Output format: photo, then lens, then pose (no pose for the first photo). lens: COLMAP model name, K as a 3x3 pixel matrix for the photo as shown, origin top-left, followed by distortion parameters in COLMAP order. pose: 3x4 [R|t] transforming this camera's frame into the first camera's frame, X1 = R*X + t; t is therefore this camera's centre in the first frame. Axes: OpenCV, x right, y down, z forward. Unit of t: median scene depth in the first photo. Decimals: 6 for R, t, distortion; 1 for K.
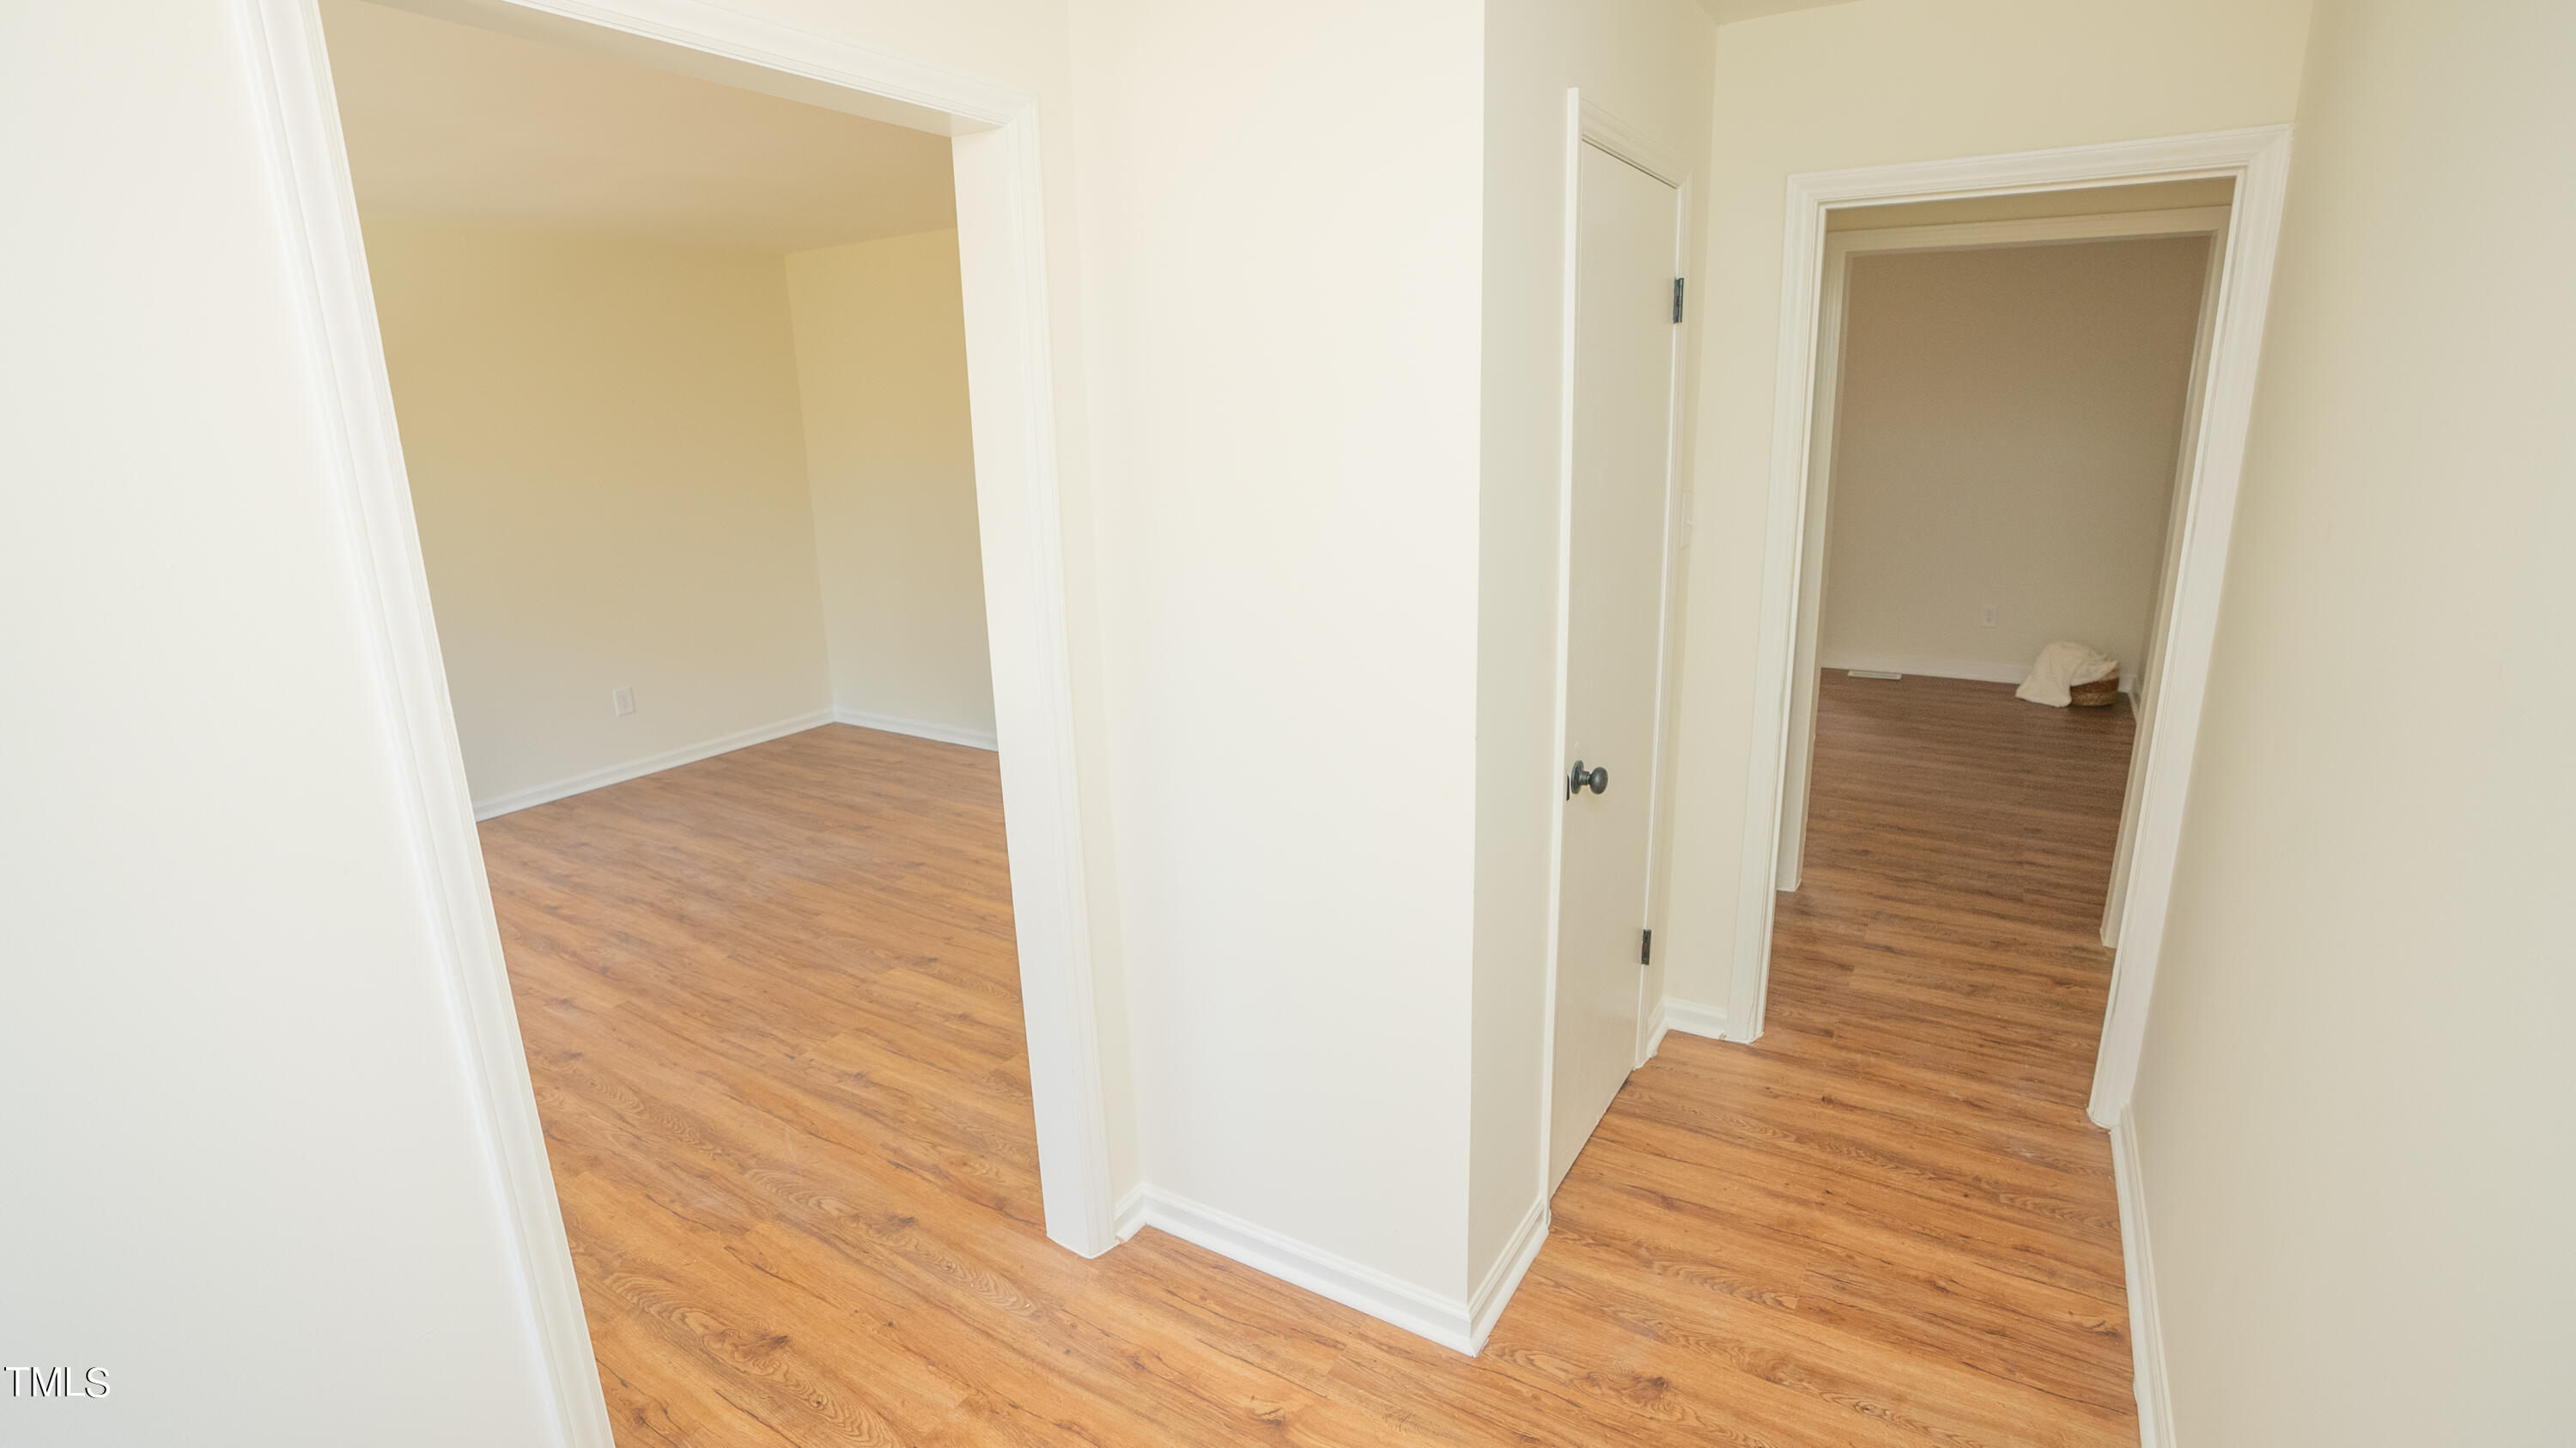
lens RADIAL K [[1196.6, 0, 1292.5], [0, 1196.6, 711.3], [0, 0, 1]] dist [-0.072138, 0.029740]
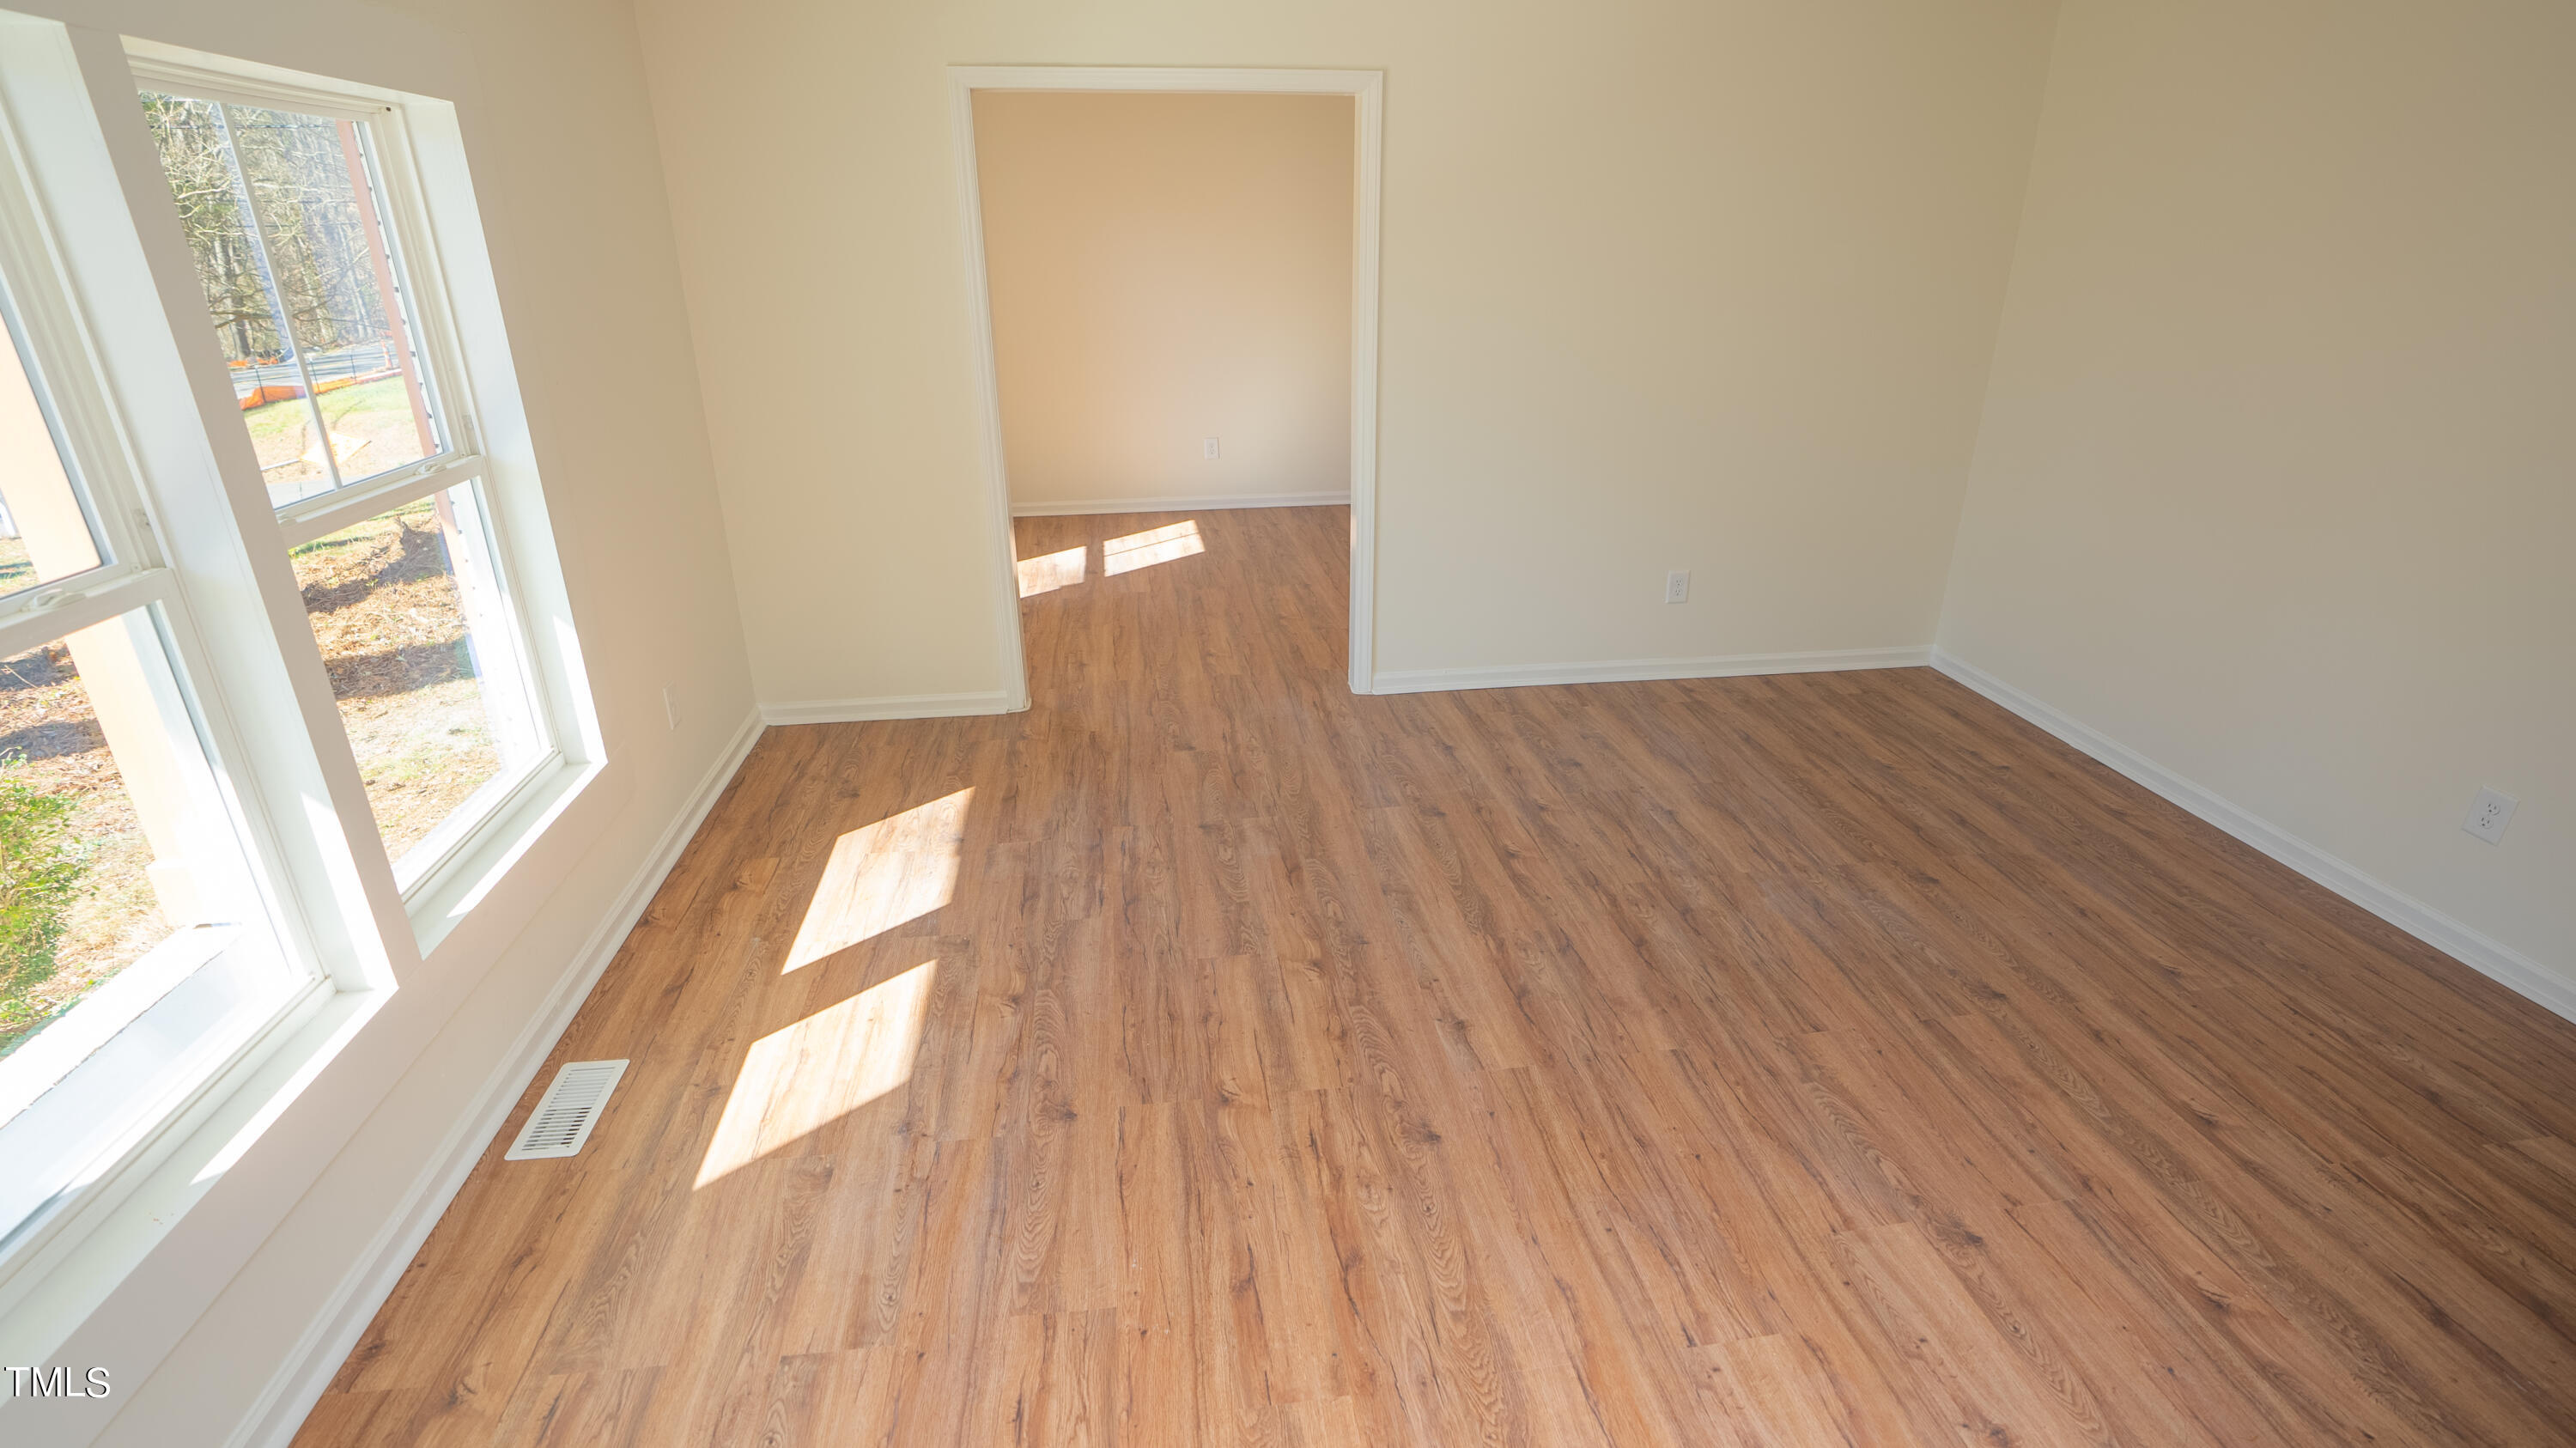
lens RADIAL K [[1196.6, 0, 1292.5], [0, 1196.6, 711.3], [0, 0, 1]] dist [-0.072138, 0.029740]
pose [[0.634273, 0.314711, -0.706155, -0.186542], [-0.206587, 0.949176, 0.237460, -0.097062], [0.744996, -0.004732, 0.667052, 0.356396]]
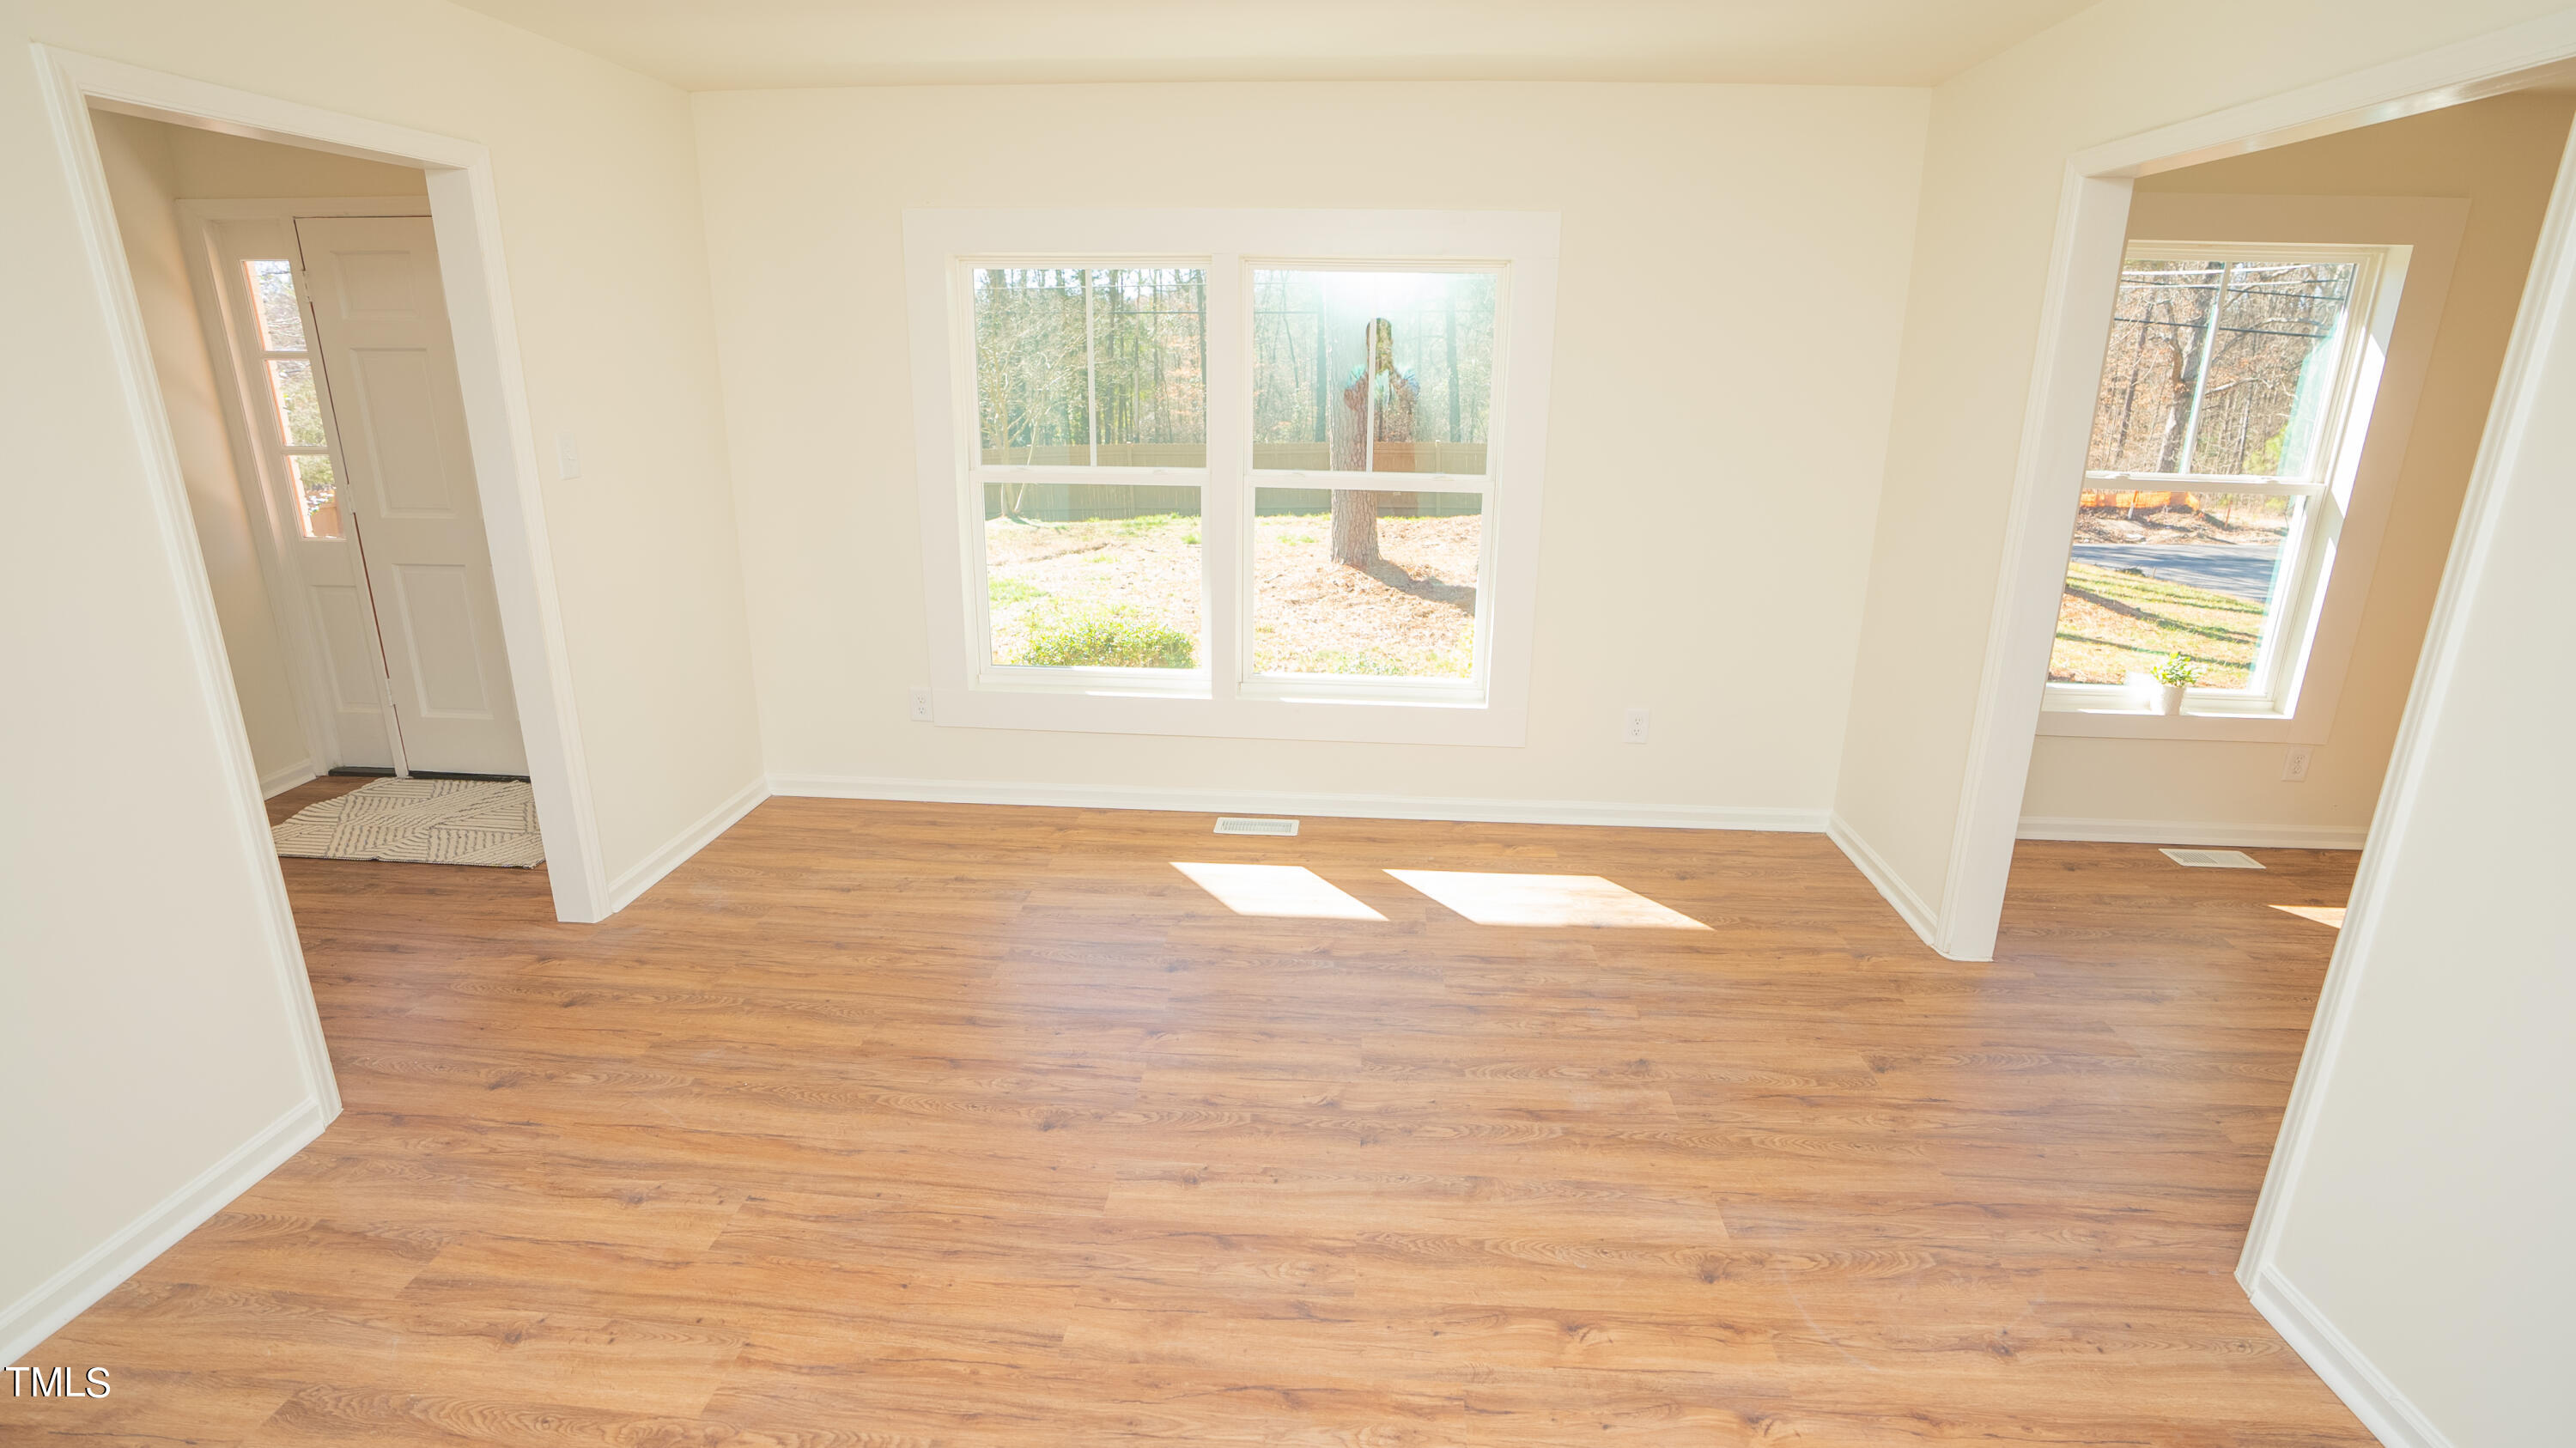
lens RADIAL K [[1196.6, 0, 1292.5], [0, 1196.6, 711.3], [0, 0, 1]] dist [-0.072138, 0.029740]
pose [[-0.889343, 0.145127, -0.433597, -0.368046], [-0.104491, 0.858691, 0.501728, -0.317510], [0.445140, 0.491515, -0.748507, 1.268597]]
